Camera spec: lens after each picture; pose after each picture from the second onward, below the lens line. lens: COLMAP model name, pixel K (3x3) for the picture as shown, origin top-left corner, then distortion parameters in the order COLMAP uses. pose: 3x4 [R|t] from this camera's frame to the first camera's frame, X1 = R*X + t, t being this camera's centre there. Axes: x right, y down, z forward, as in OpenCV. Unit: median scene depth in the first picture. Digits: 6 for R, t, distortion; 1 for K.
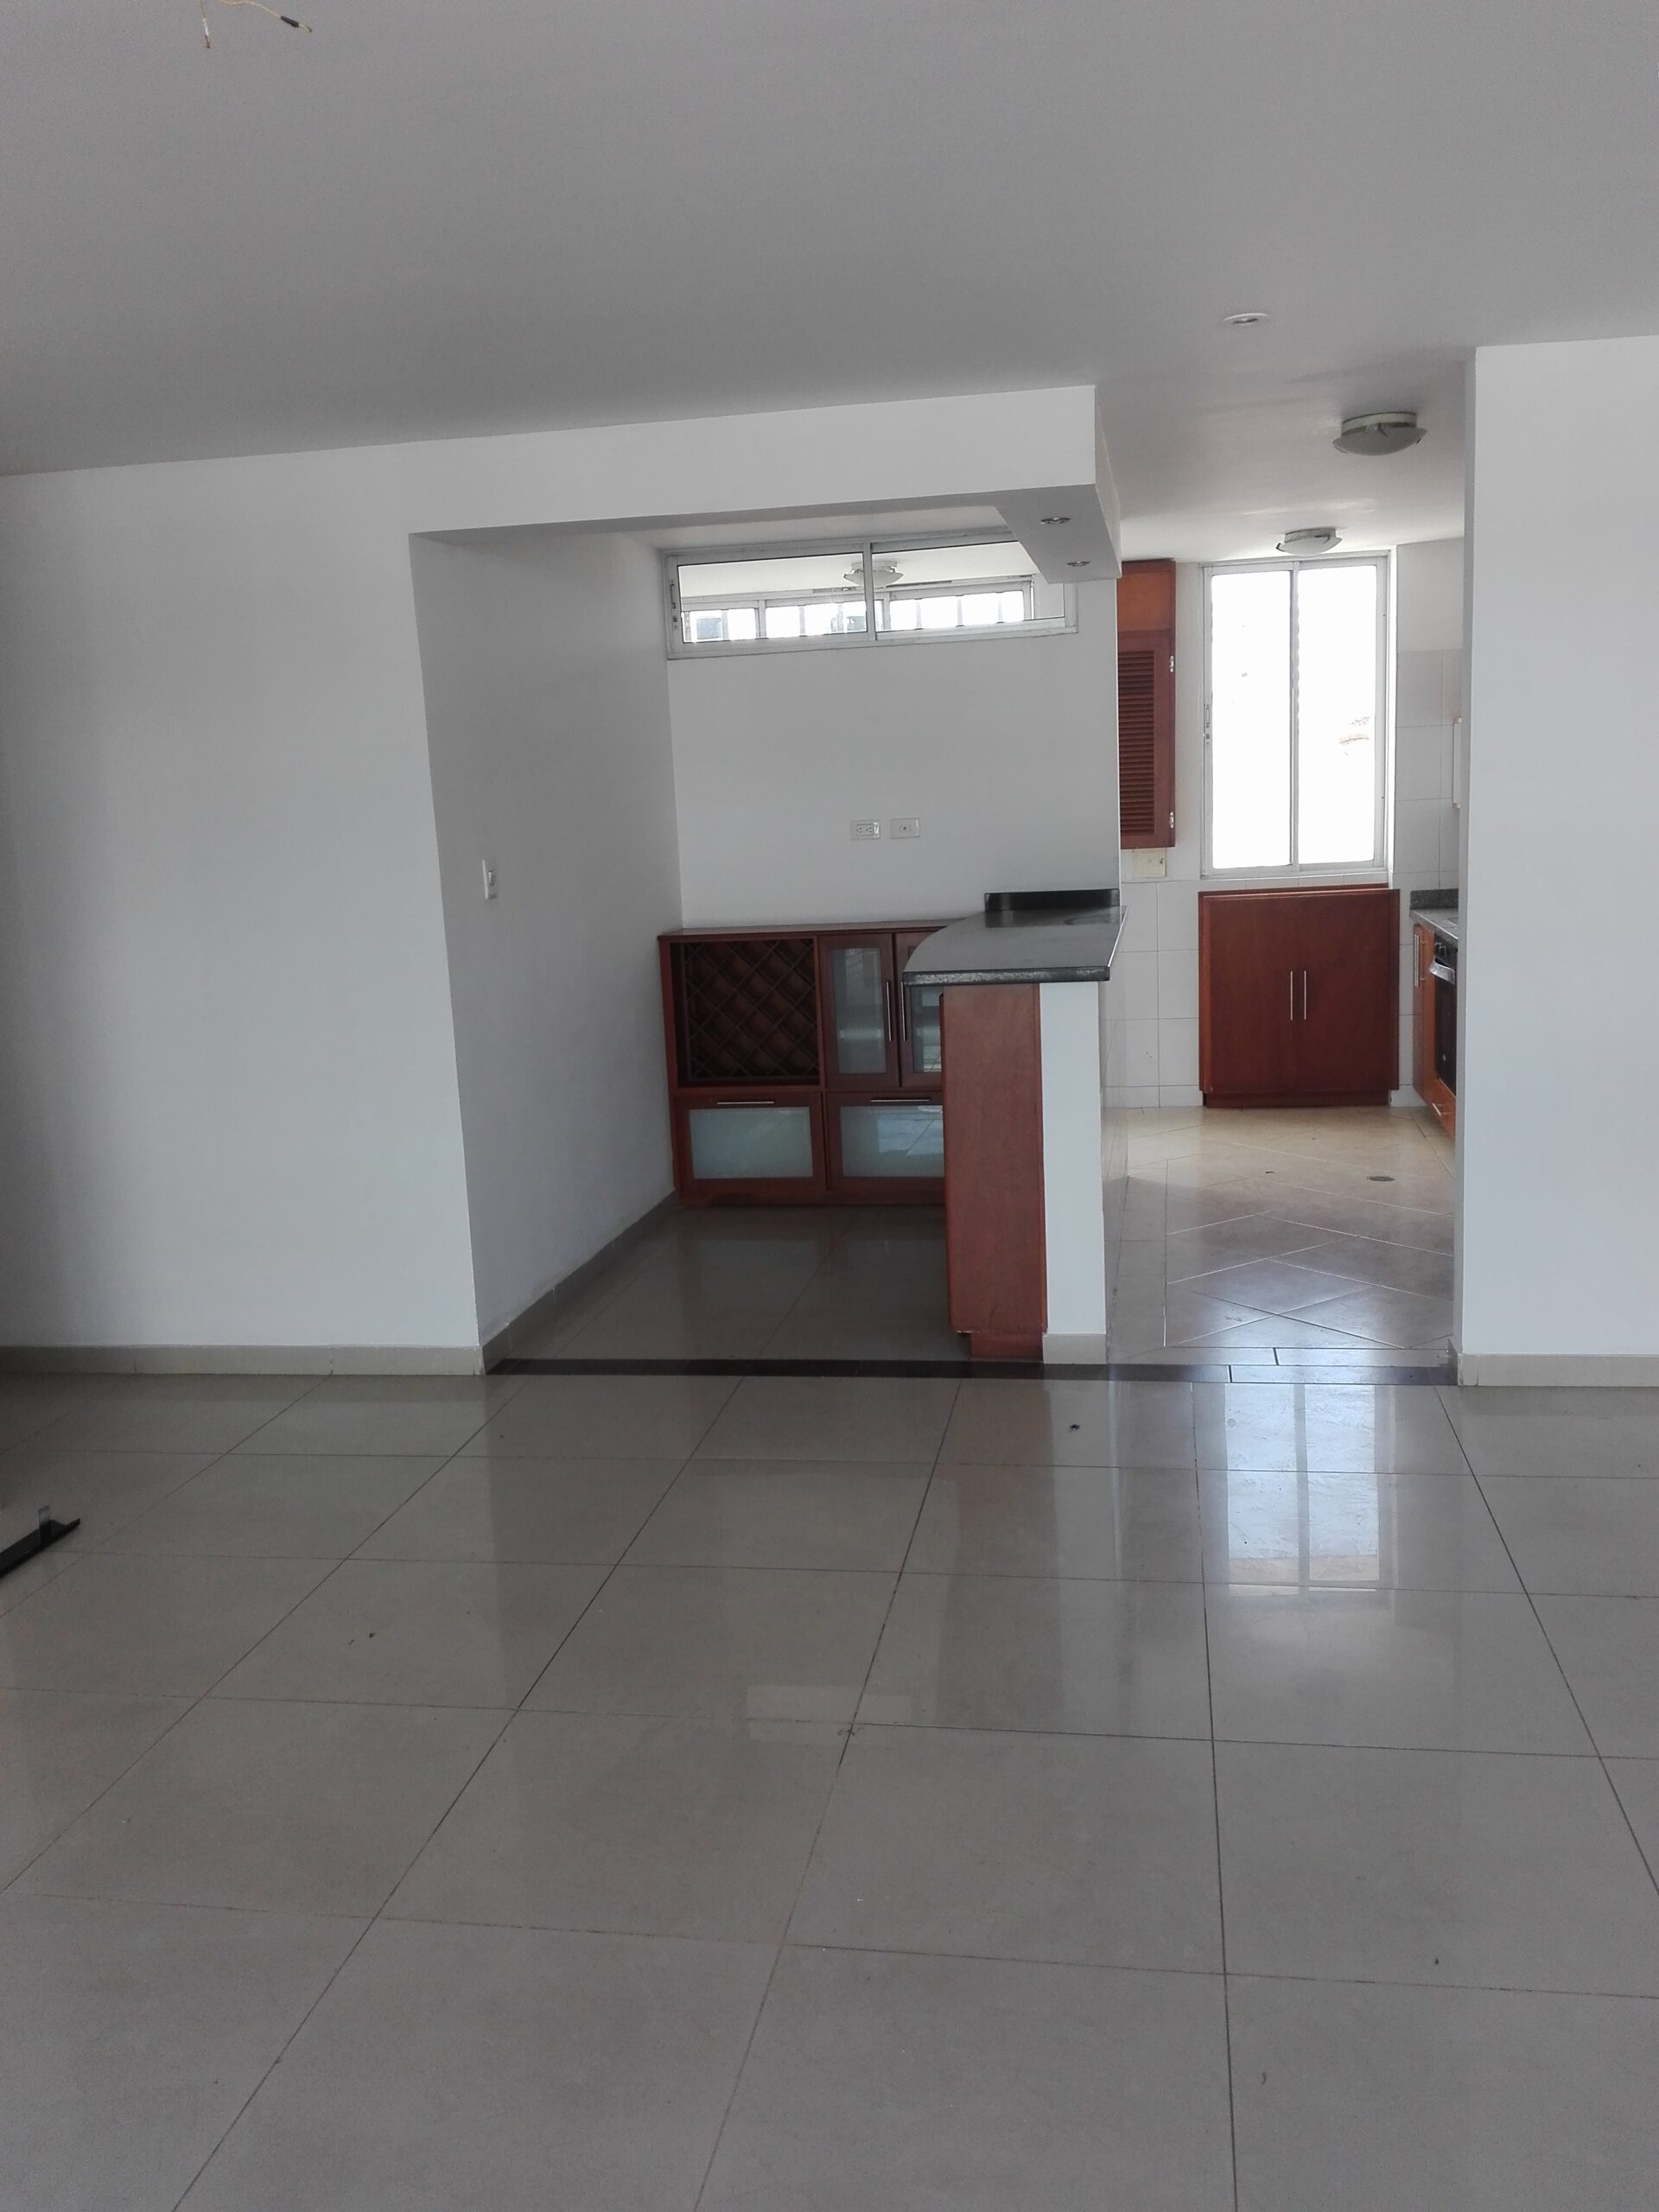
lens RADIAL K [[1820.9, 0, 825.5], [0, 1820.9, 1107.9], [0, 0, 1]] dist [0.101982, -0.200145]
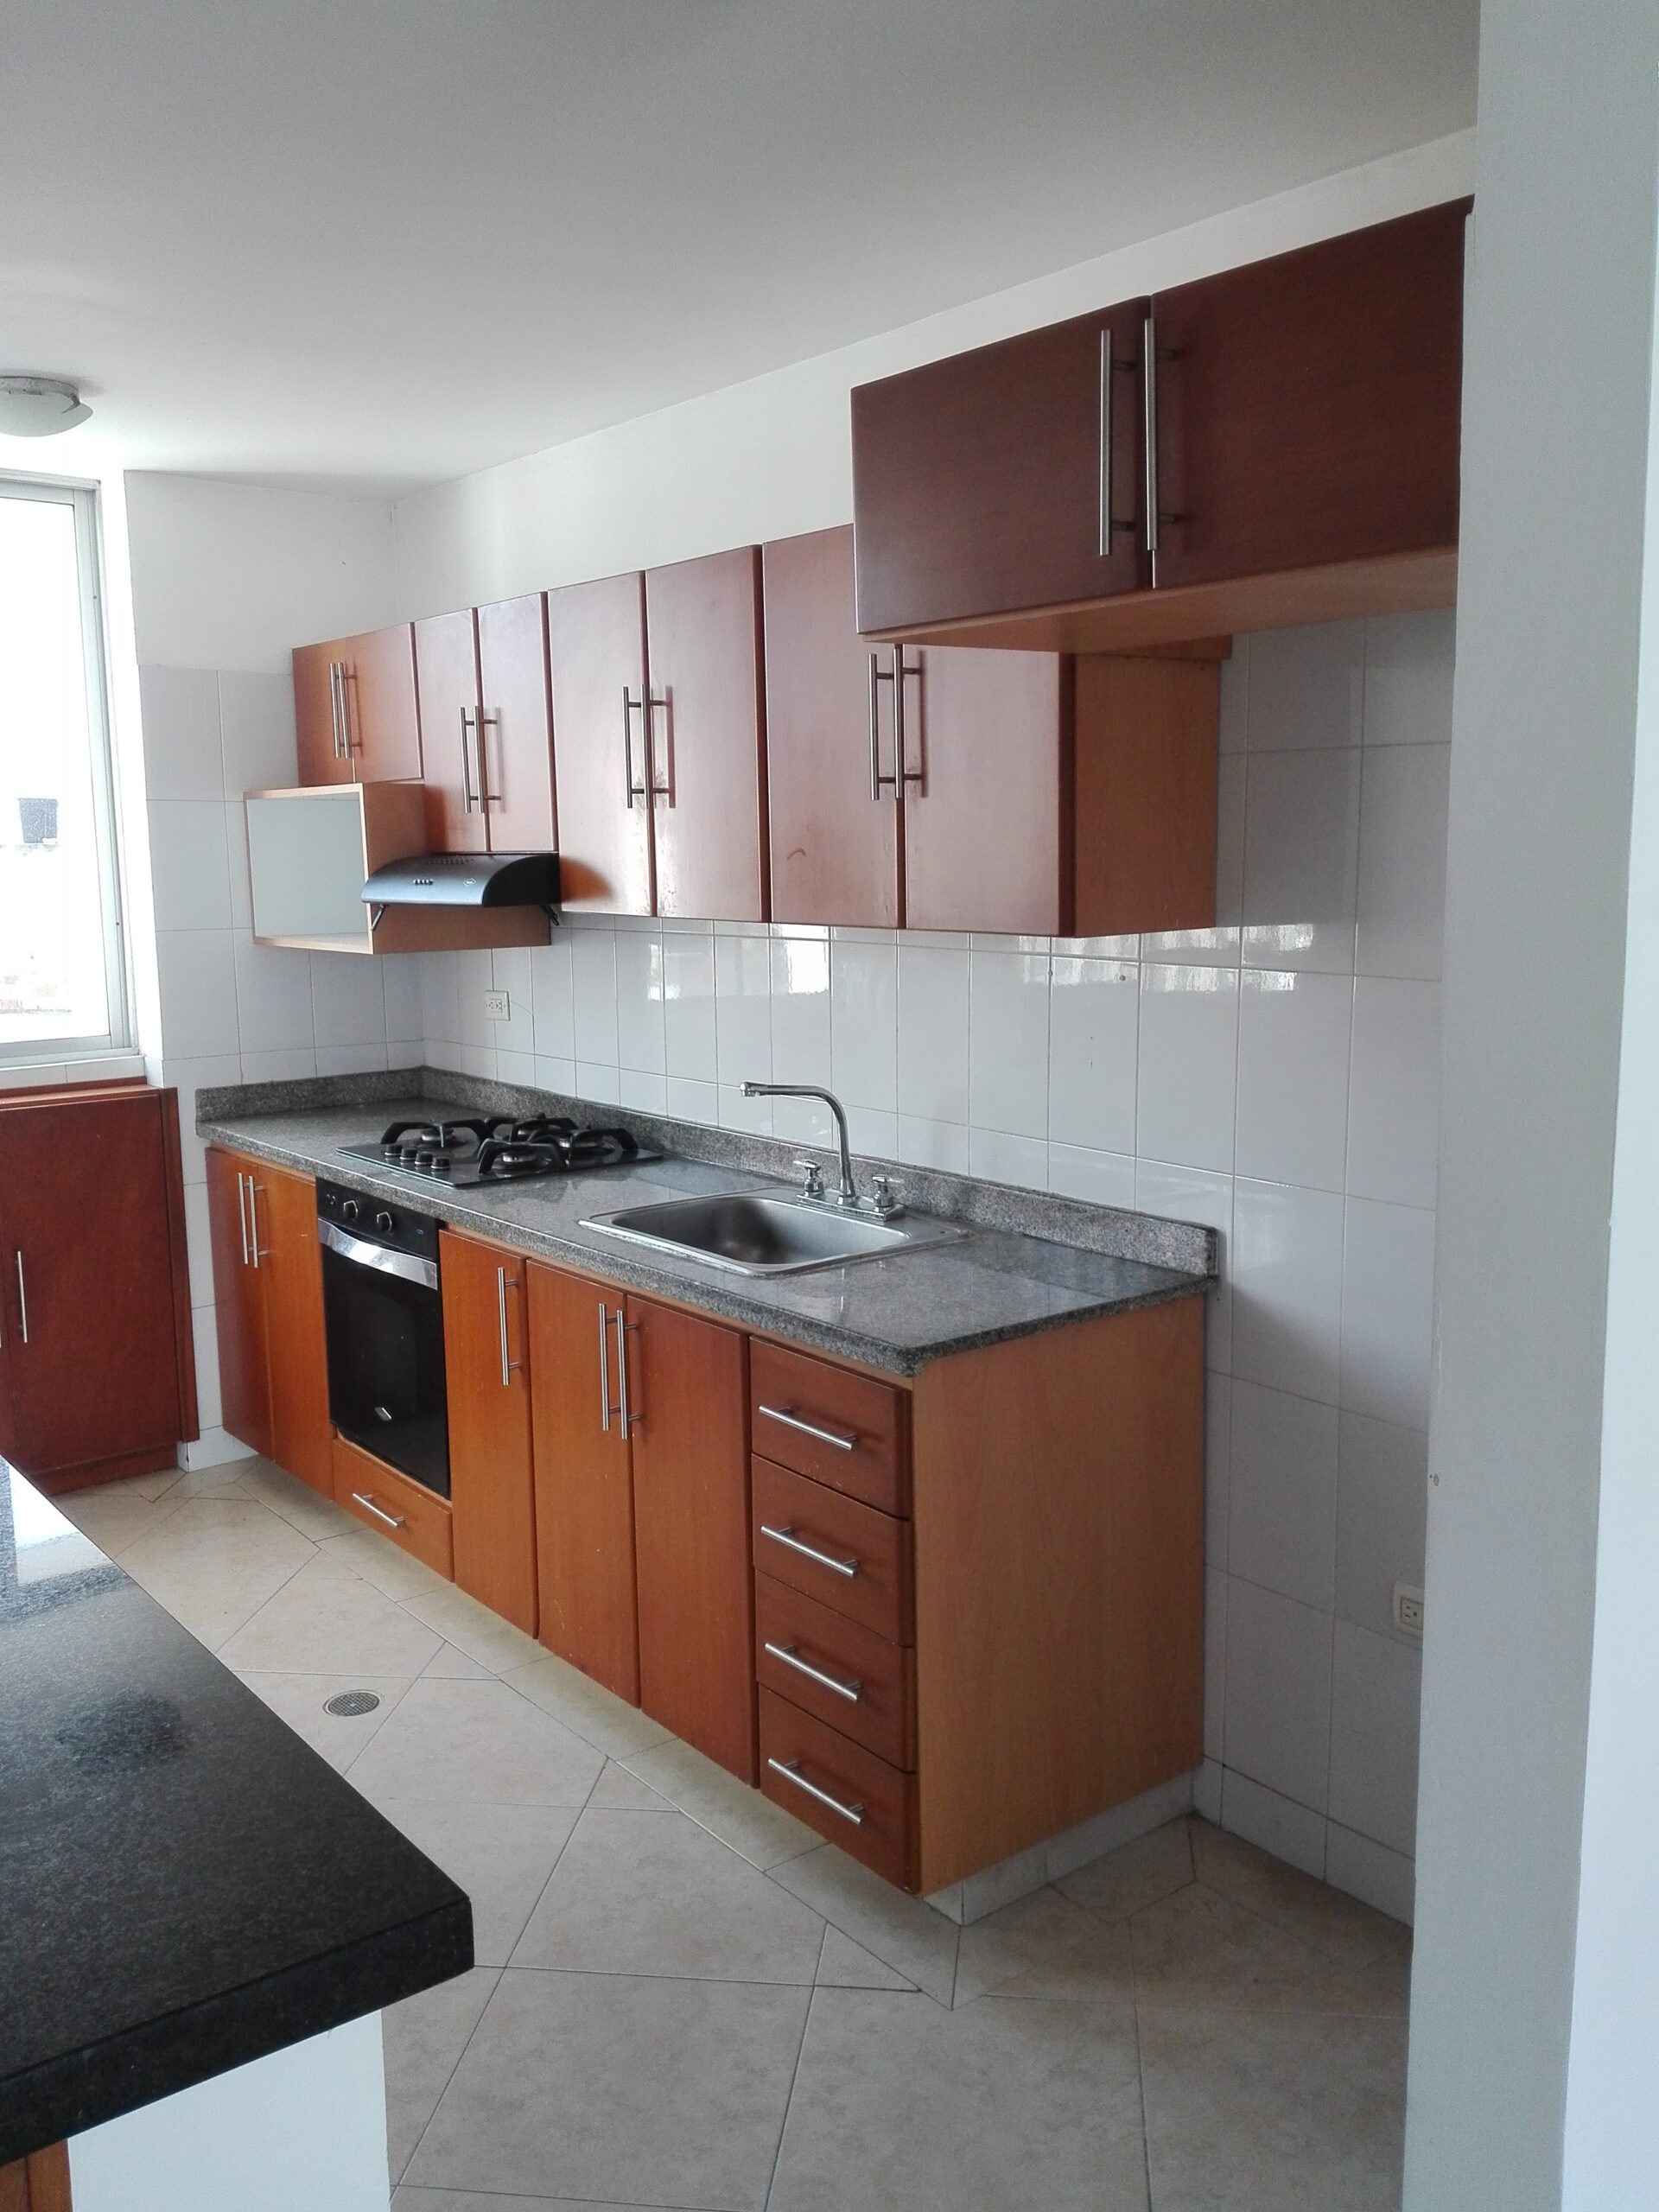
lens RADIAL K [[1820.9, 0, 851.0], [0, 1820.9, 1110.2], [0, 0, 1]] dist [0.101982, -0.200145]
pose [[0.649278, -0.064497, 0.757812, 0.024581], [0.104322, 0.994532, -0.004737, -0.101038], [-0.753363, 0.082132, 0.652456, 0.550645]]
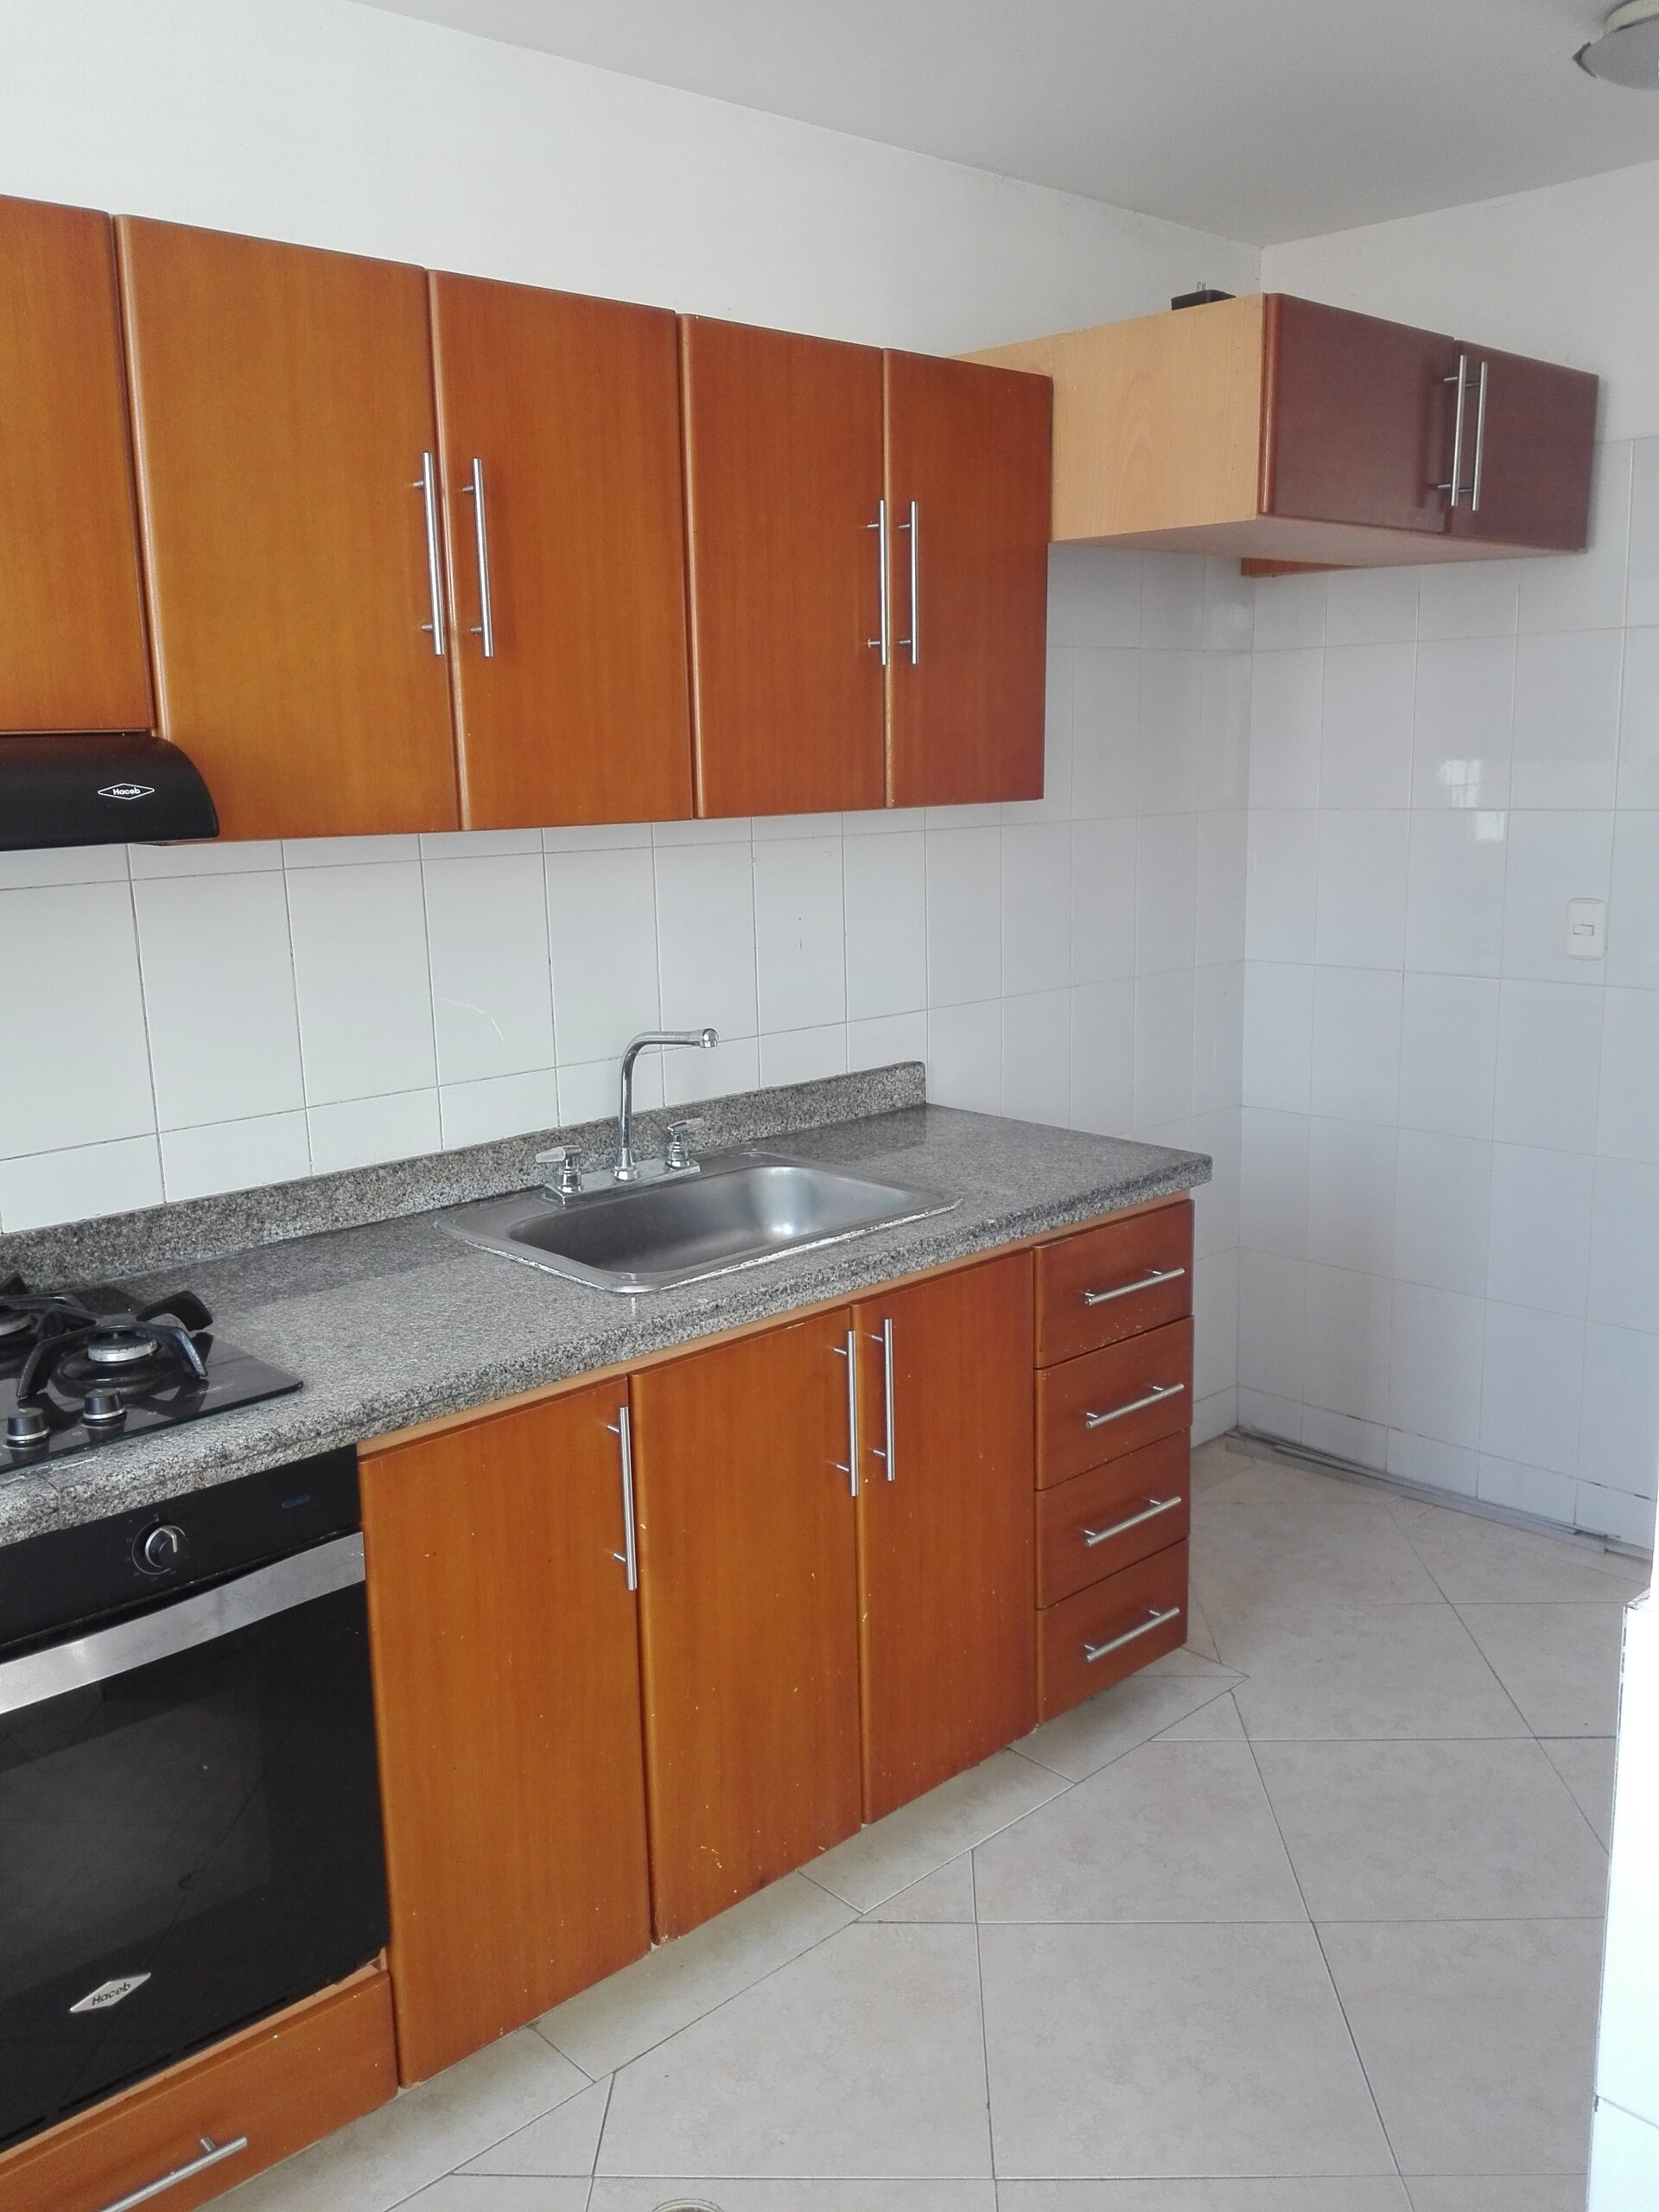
lens RADIAL K [[1820.9, 0, 848.9], [0, 1820.9, 1104.7], [0, 0, 1]] dist [0.101982, -0.200145]
pose [[-0.810307, -0.044015, 0.584351, 0.123836], [0.162693, 0.941077, 0.296487, -0.197027], [-0.562969, 0.335315, -0.755400, 1.111159]]
